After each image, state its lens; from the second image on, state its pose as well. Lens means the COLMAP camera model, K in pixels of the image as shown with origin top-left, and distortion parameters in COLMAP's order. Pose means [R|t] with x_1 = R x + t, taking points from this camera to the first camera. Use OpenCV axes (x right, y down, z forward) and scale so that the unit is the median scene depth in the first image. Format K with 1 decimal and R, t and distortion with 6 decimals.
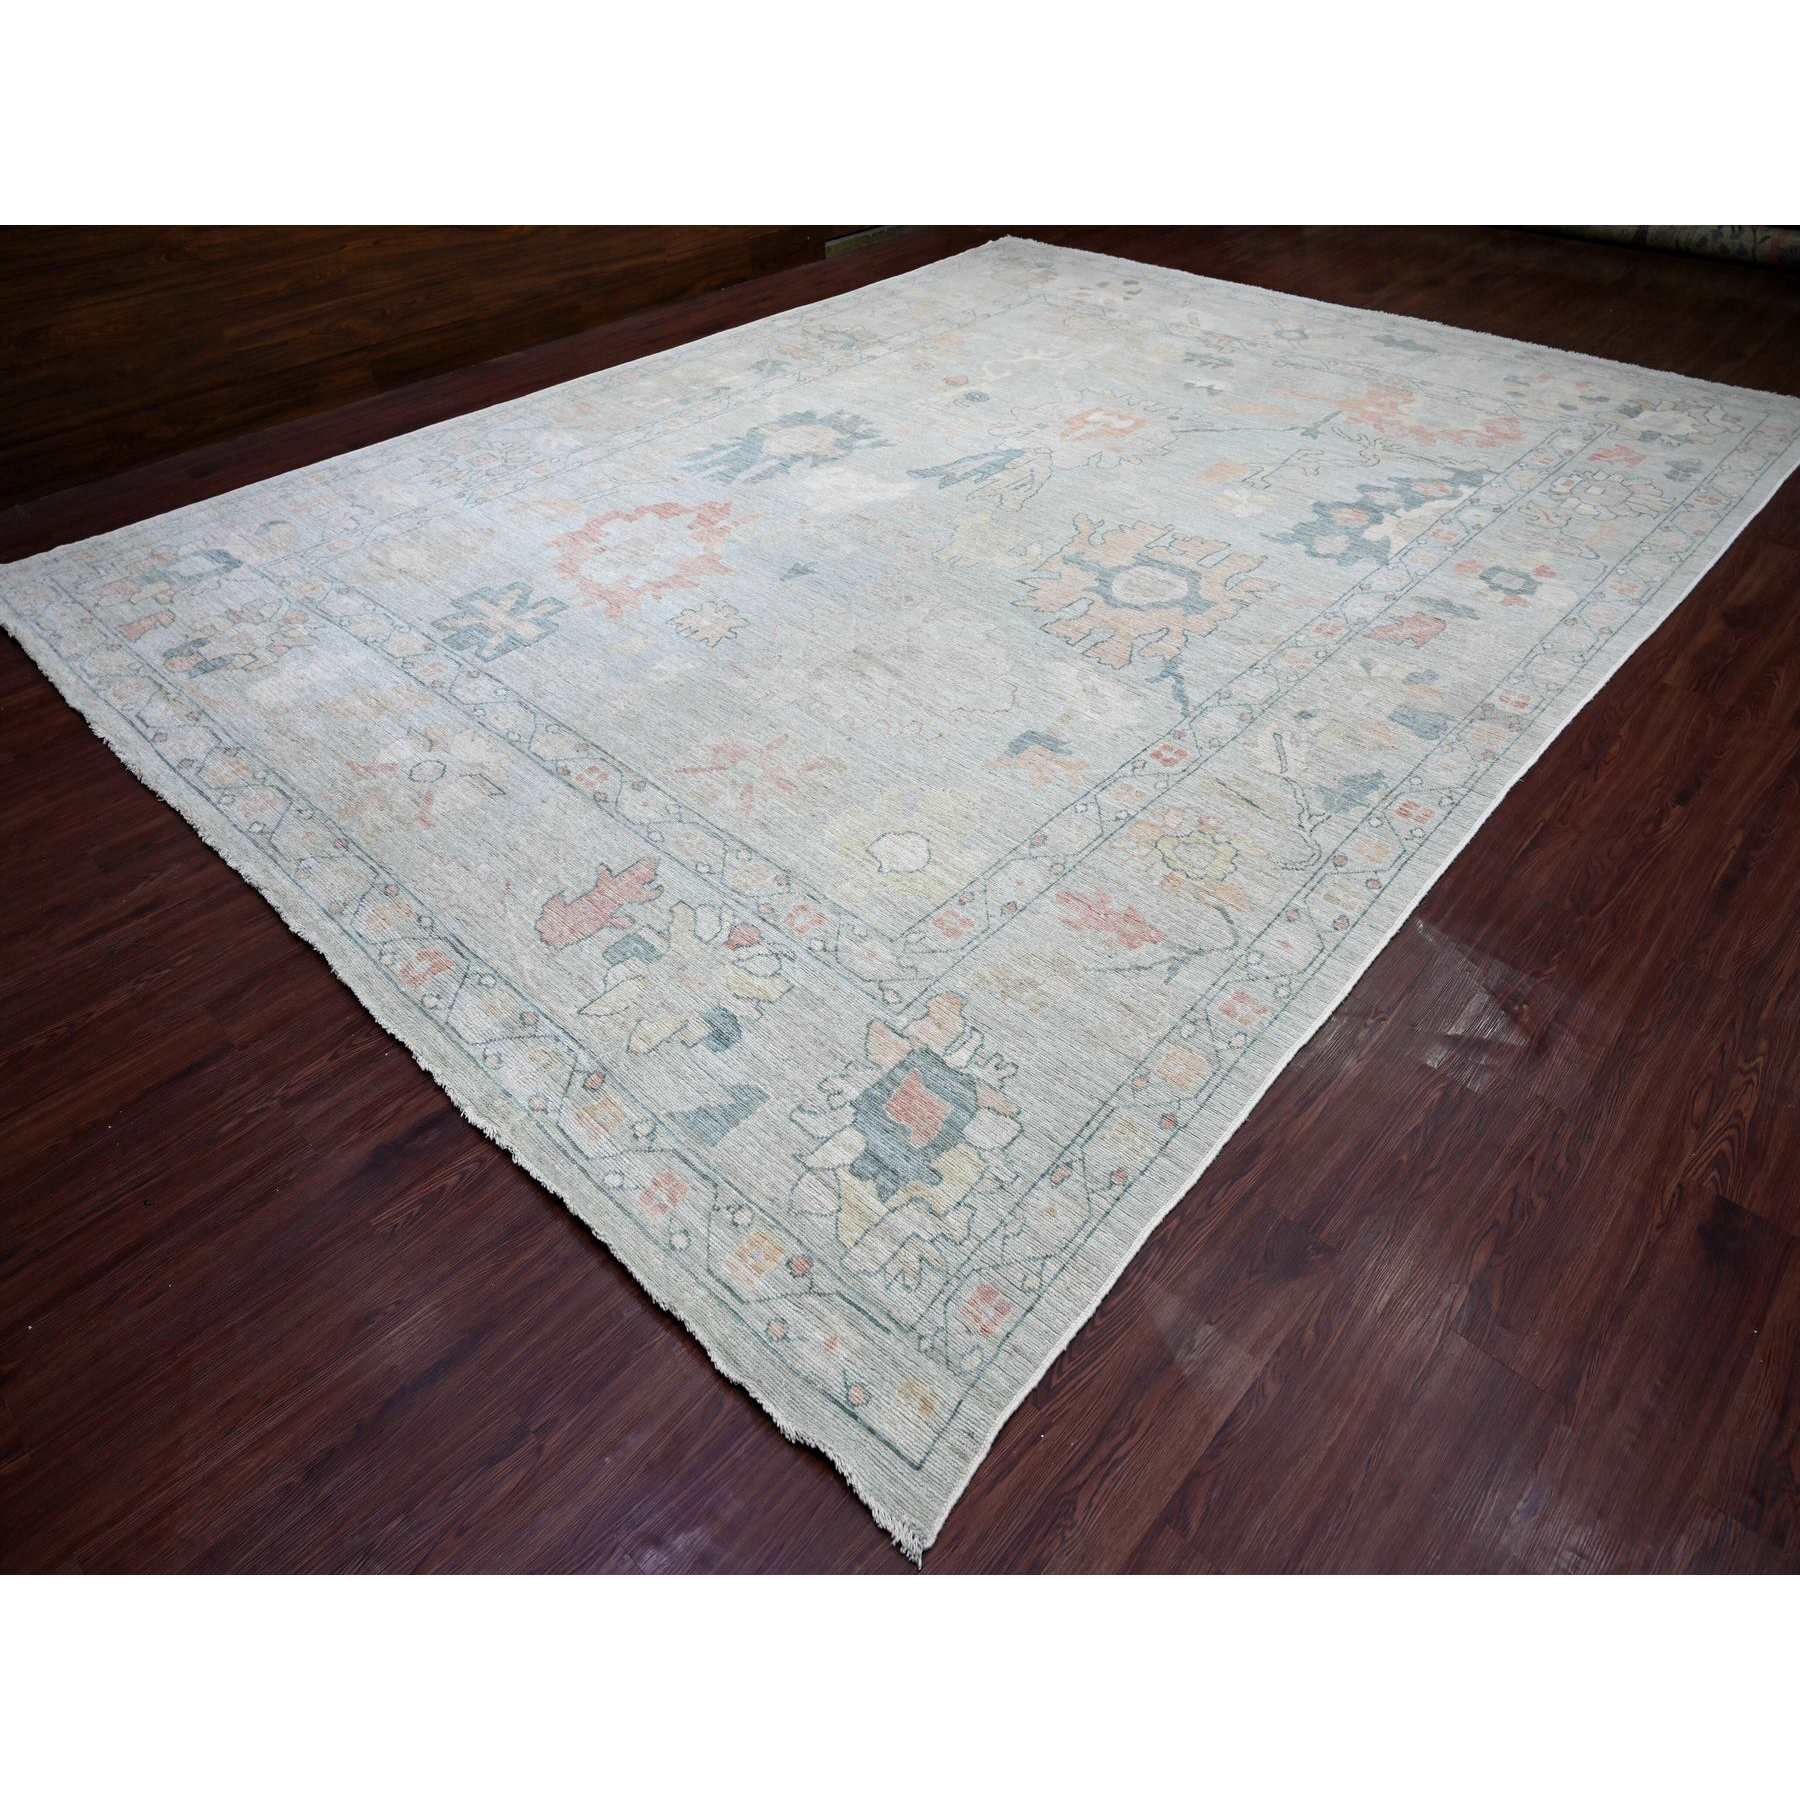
lens RADIAL K [[1129.4, 0, 900.0], [0, 1129.4, 900.0], [0, 0, 1]] dist [-0.009225, 0.000007]
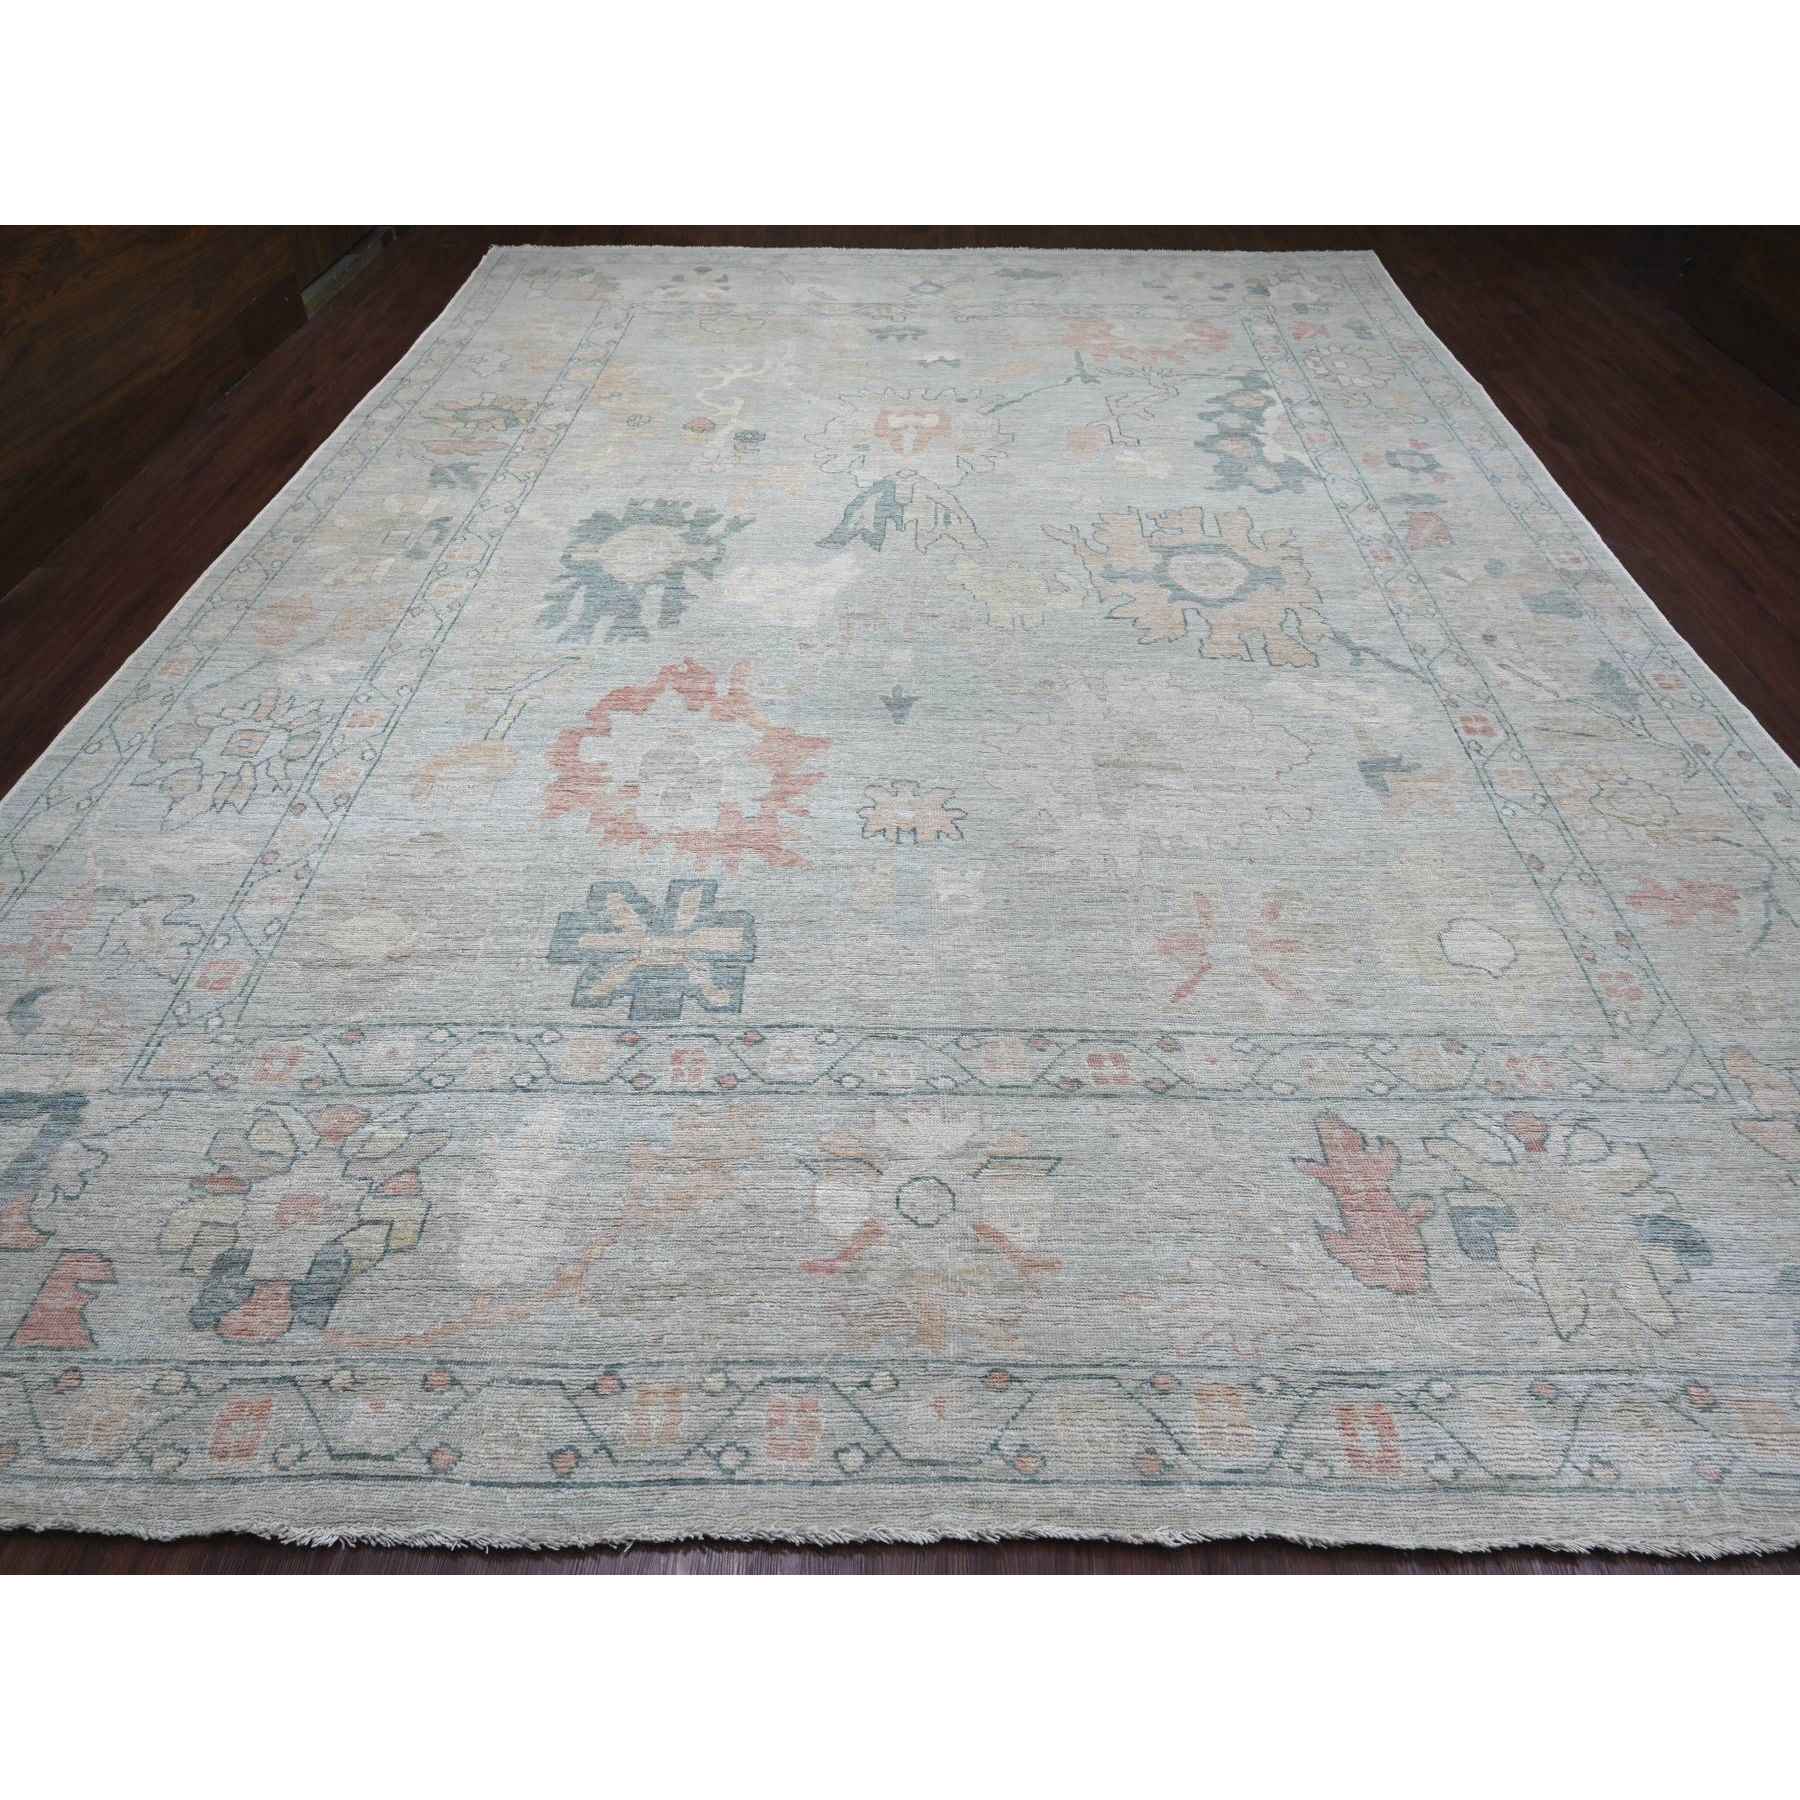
lens RADIAL K [[1129.4, 0, 900.0], [0, 1129.4, 900.0], [0, 0, 1]] dist [-0.009225, 0.000007]
pose [[0.737612, -0.466413, 0.488249, -0.541956], [0.450563, 0.878548, 0.158578, -0.304222], [-0.502912, 0.103018, 0.858176, 0.361306]]
